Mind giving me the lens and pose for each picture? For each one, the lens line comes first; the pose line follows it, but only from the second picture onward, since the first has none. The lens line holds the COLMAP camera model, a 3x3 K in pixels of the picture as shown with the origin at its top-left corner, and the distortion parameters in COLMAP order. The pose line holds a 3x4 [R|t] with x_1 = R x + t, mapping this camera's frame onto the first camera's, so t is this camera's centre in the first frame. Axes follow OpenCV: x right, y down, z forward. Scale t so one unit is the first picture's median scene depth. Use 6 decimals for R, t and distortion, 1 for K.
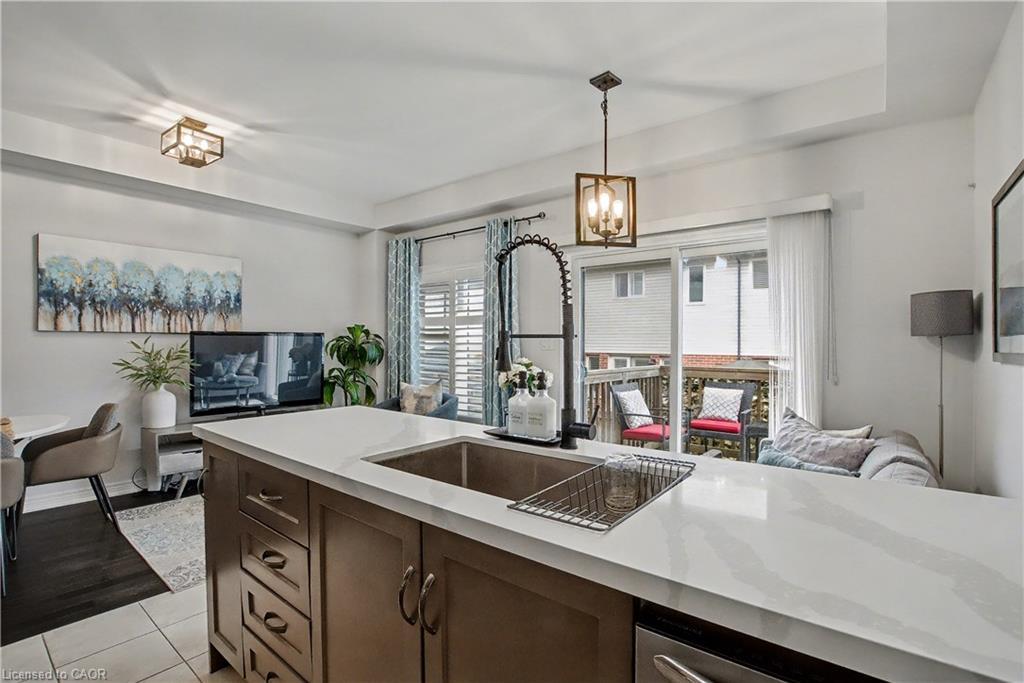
lens RADIAL K [[481.5, 0, 531.1], [0, 481.5, 342.5], [0, 0, 1]] dist [-0.023714, 0.004165]
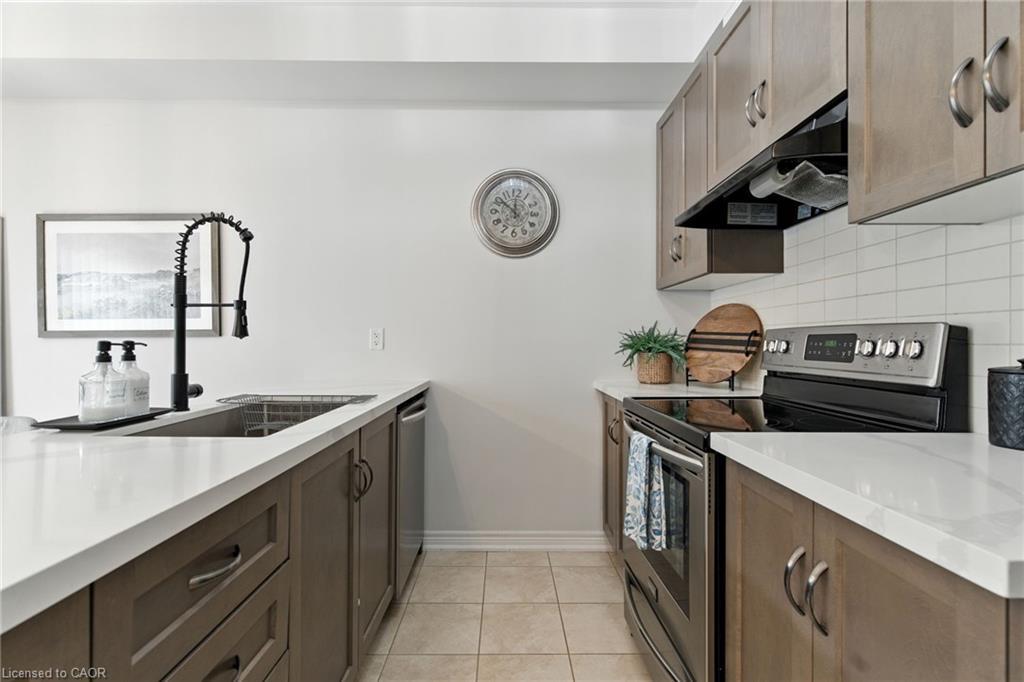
lens RADIAL K [[466.6, 0, 517.5], [0, 466.6, 339.6], [0, 0, 1]] dist [0.003385, -0.001563]
pose [[-0.657505, 0.000225, 0.753450, -1.205459], [-0.000700, 0.999999, -0.000910, 0.065880], [-0.753450, -0.001126, -0.657504, 1.140176]]
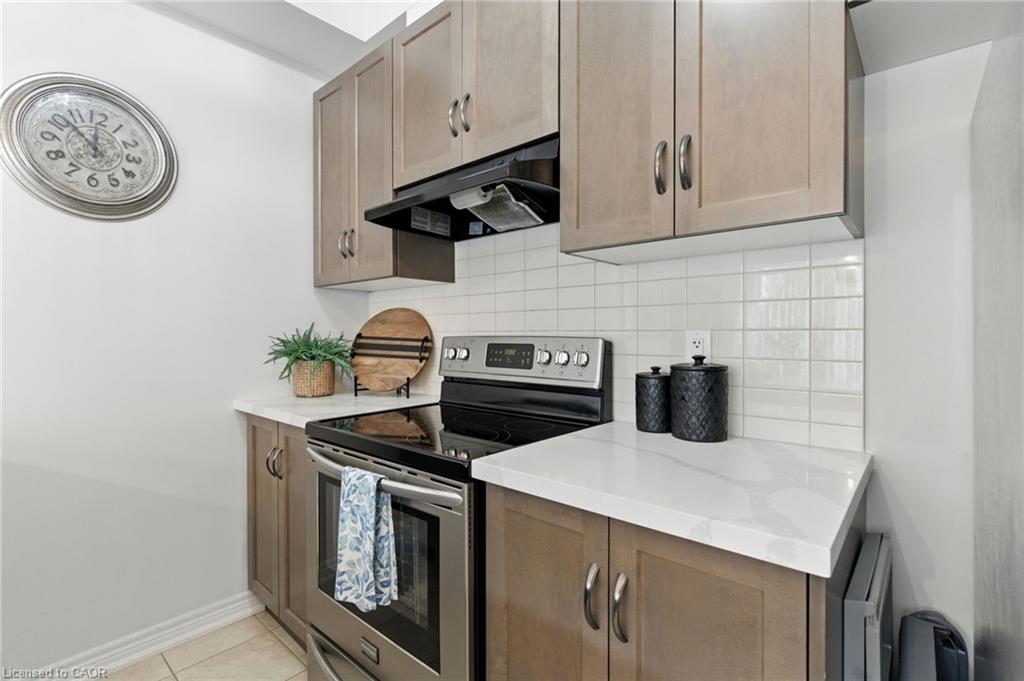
lens RADIAL K [[466.6, 0, 519.0], [0, 466.6, 337.6], [0, 0, 1]] dist [0.003385, -0.001563]
pose [[-0.999813, -0.003932, 0.018944, -0.895281], [-0.003789, 0.999964, 0.007588, 0.024013], [-0.018973, 0.007514, -0.999792, 1.091630]]
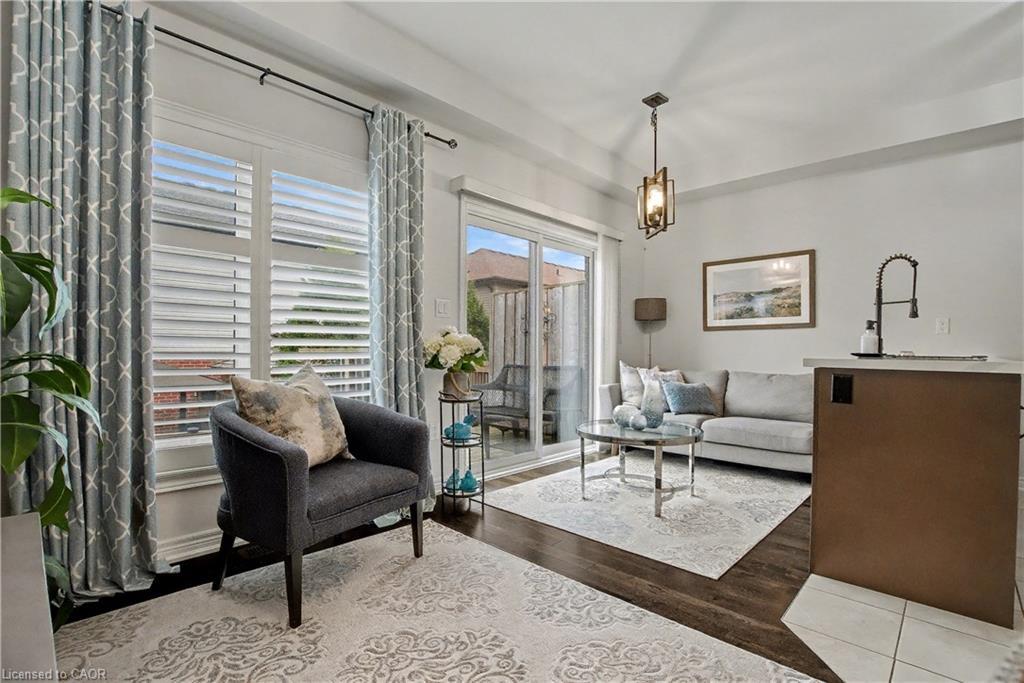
lens RADIAL K [[481.5, 0, 502.2], [0, 481.5, 352.8], [0, 0, 1]] dist [-0.023714, 0.004165]
pose [[0.095204, -0.007912, 0.995426, -2.173979], [-0.002662, 0.999963, 0.008203, 0.194715], [-0.995454, -0.003431, 0.095180, 2.460310]]
